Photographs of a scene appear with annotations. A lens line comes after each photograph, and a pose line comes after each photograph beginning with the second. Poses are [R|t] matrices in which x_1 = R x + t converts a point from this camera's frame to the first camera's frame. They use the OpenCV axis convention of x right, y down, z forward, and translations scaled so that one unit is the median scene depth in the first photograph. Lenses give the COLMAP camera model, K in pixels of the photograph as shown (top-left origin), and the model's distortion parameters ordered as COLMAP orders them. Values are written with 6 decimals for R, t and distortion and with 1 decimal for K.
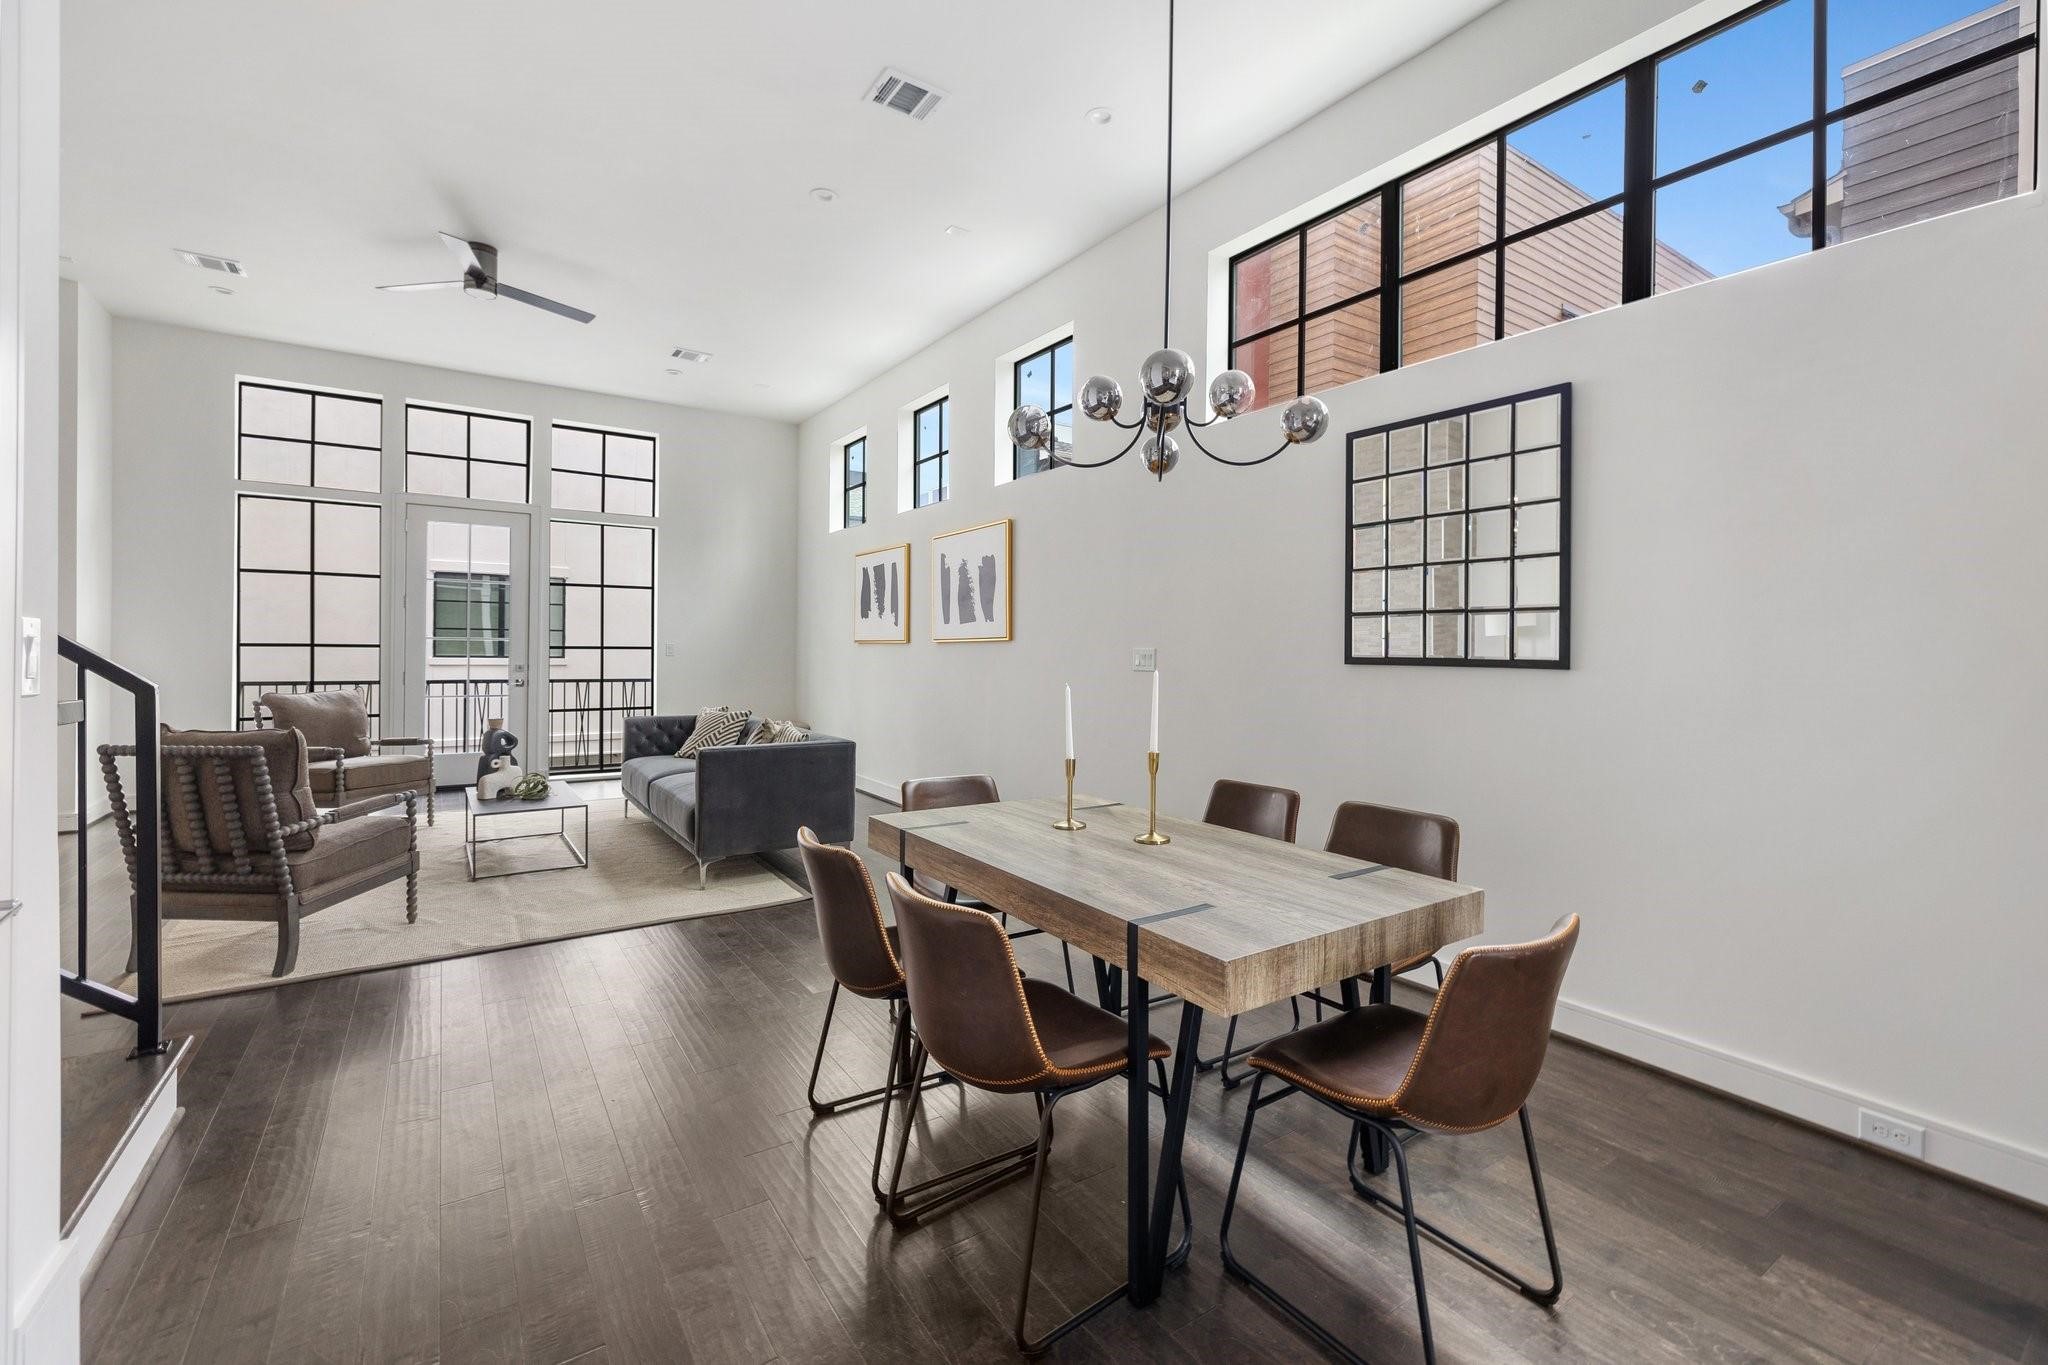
lens RADIAL K [[848.8, 0, 1029.5], [0, 848.8, 655.0], [0, 0, 1]] dist [-0.015117, 0.000155]
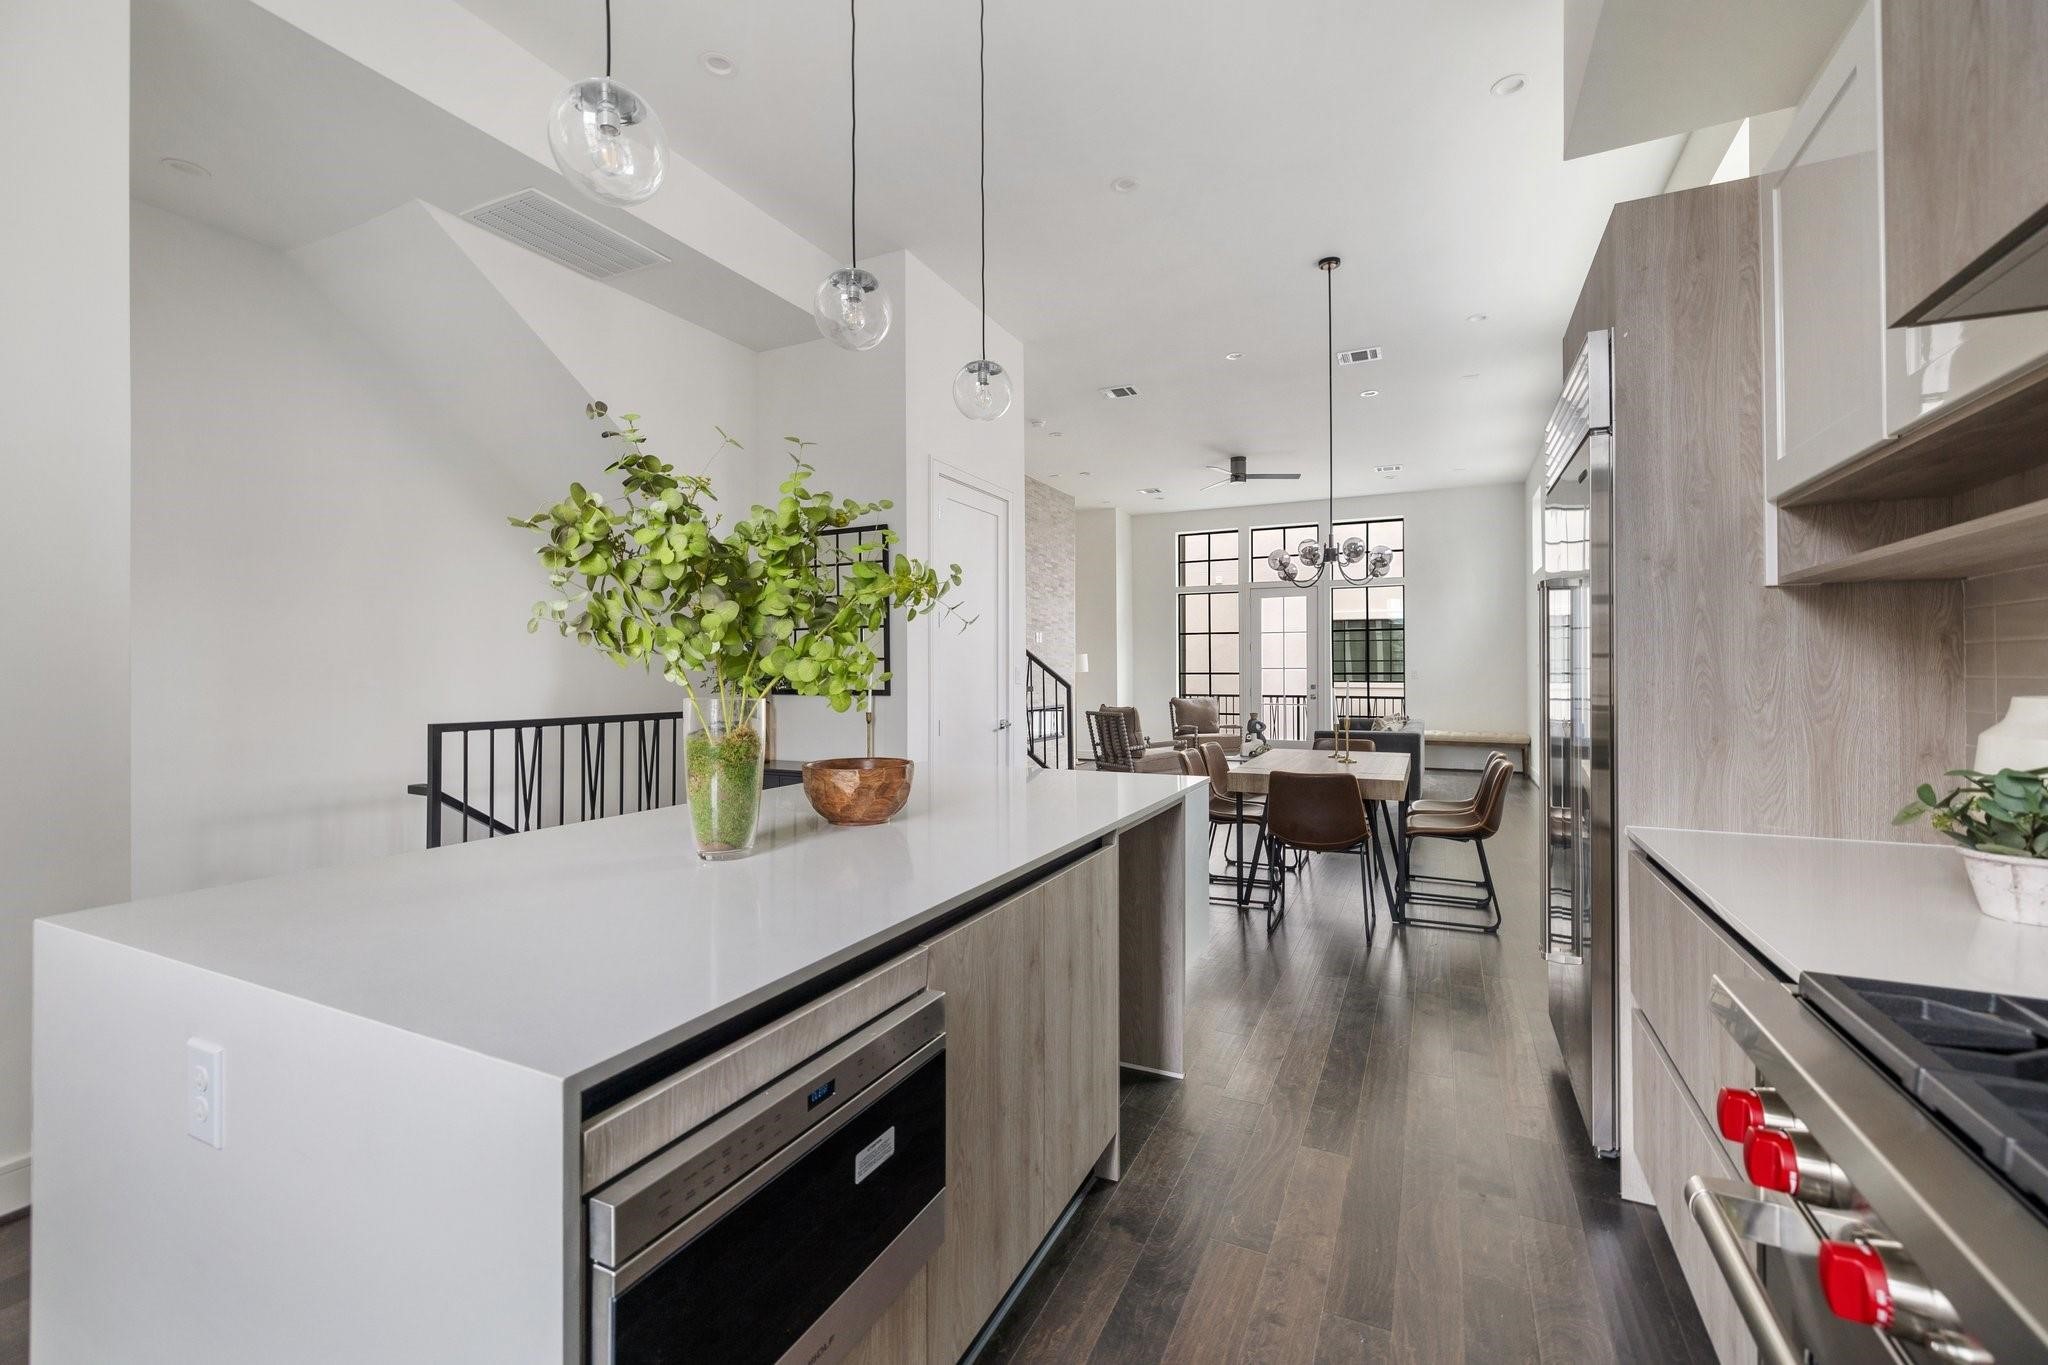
lens RADIAL K [[848.8, 0, 1021.1], [0, 848.8, 675.2], [0, 0, 1]] dist [-0.015117, 0.000155]
pose [[0.487614, -0.009908, -0.873003, 0.518048], [0.003311, 0.999949, -0.009499, 0.007600], [0.873053, 0.001741, 0.487622, -0.232068]]
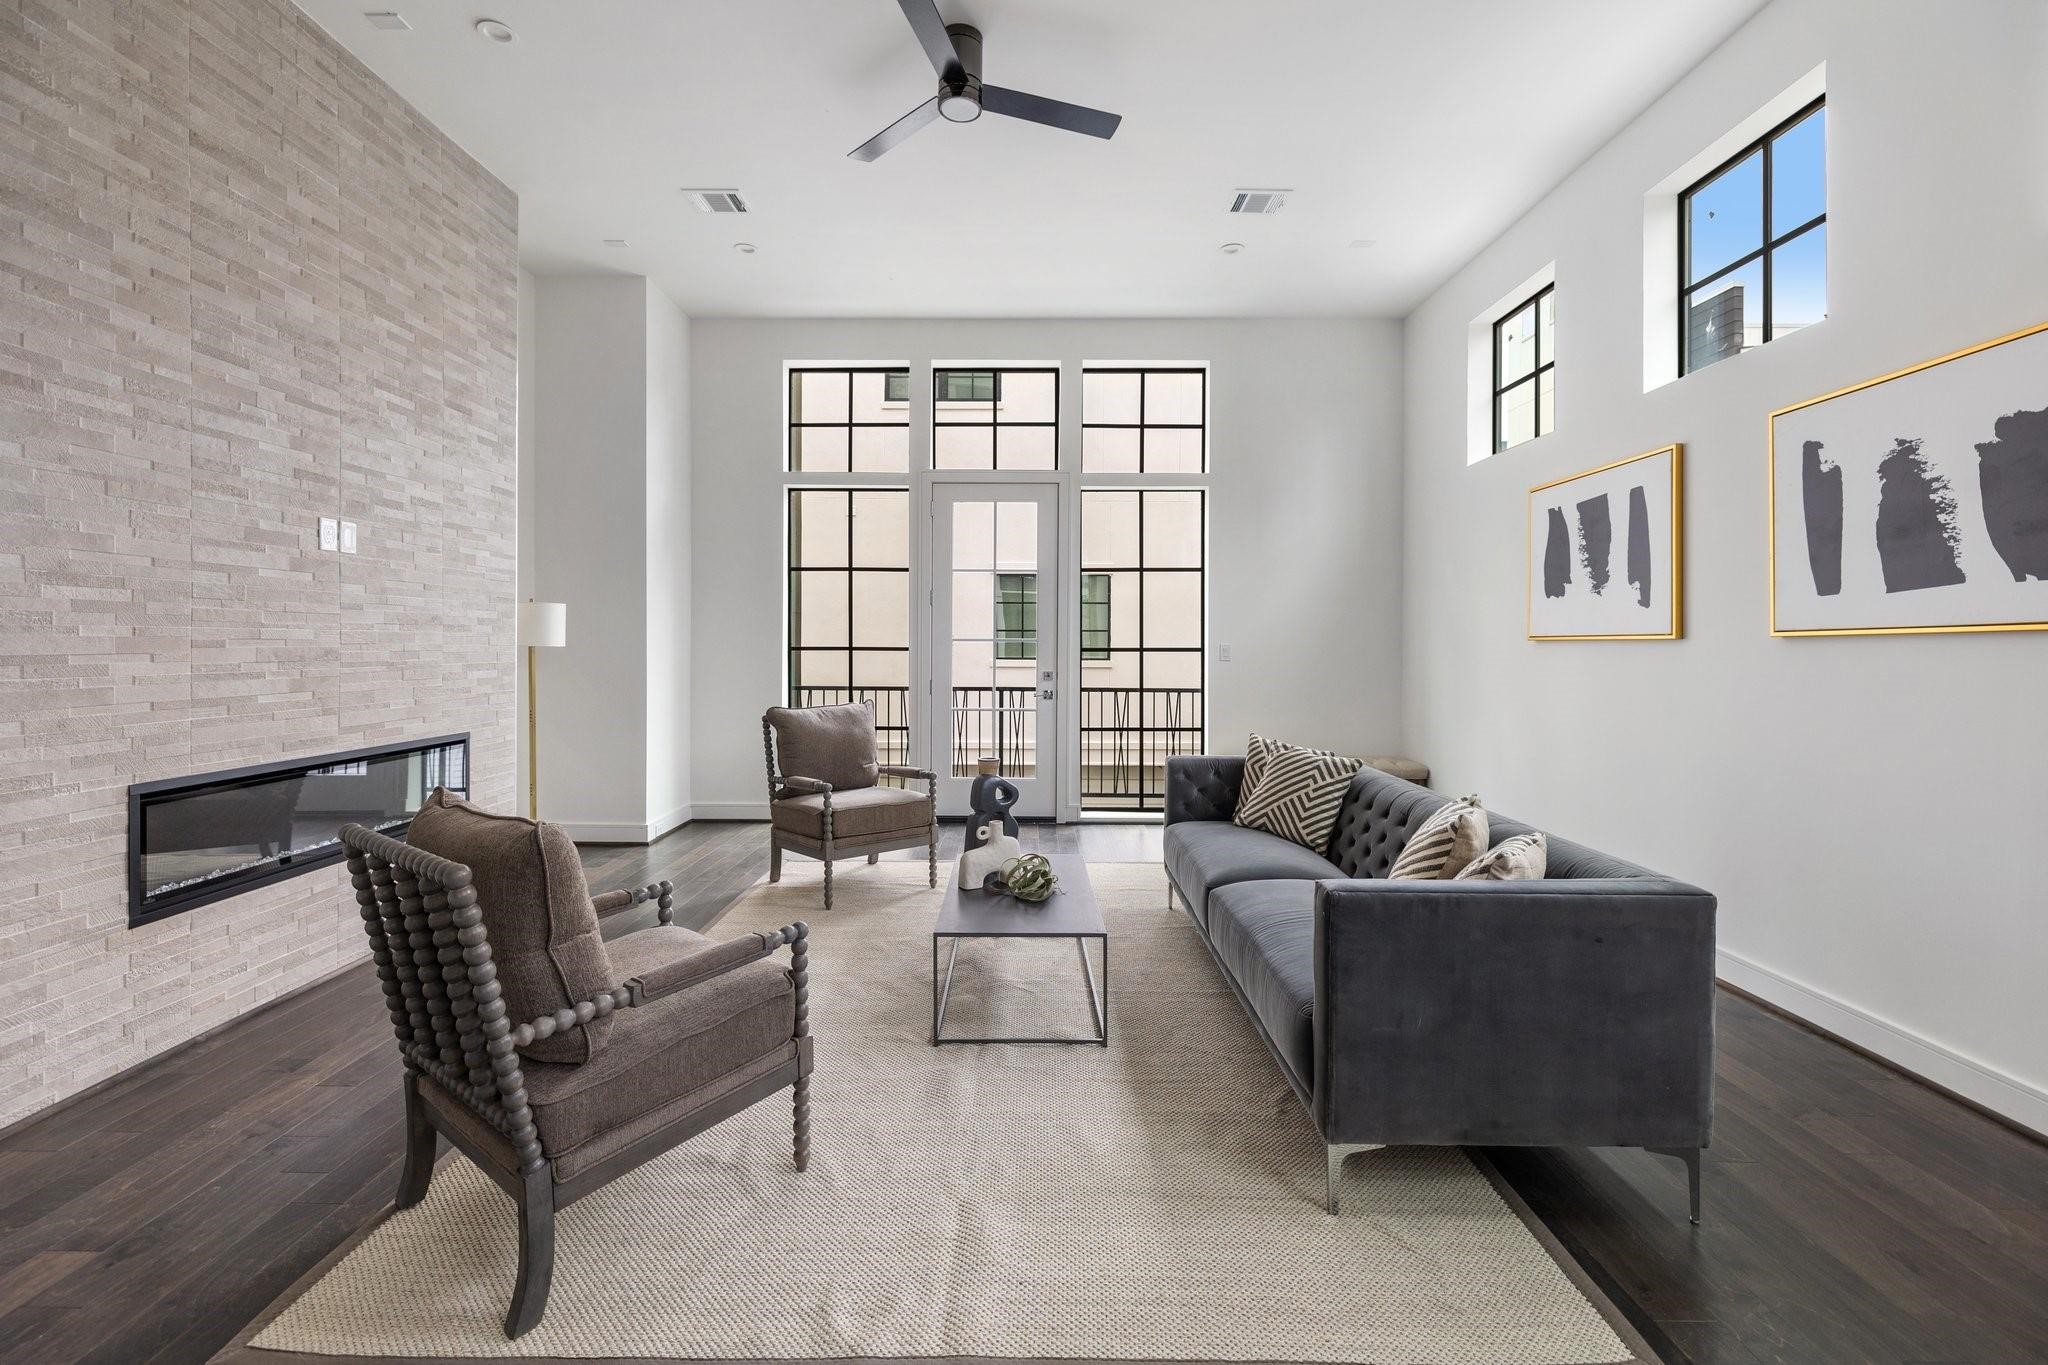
lens RADIAL K [[848.8, 0, 1028.1], [0, 848.8, 649.3], [0, 0, 1]] dist [-0.015117, 0.000155]
pose [[0.819534, -0.003722, -0.573019, -0.166920], [0.000357, 0.999982, -0.005984, -0.004999], [0.573031, 0.004700, 0.819520, 0.348050]]
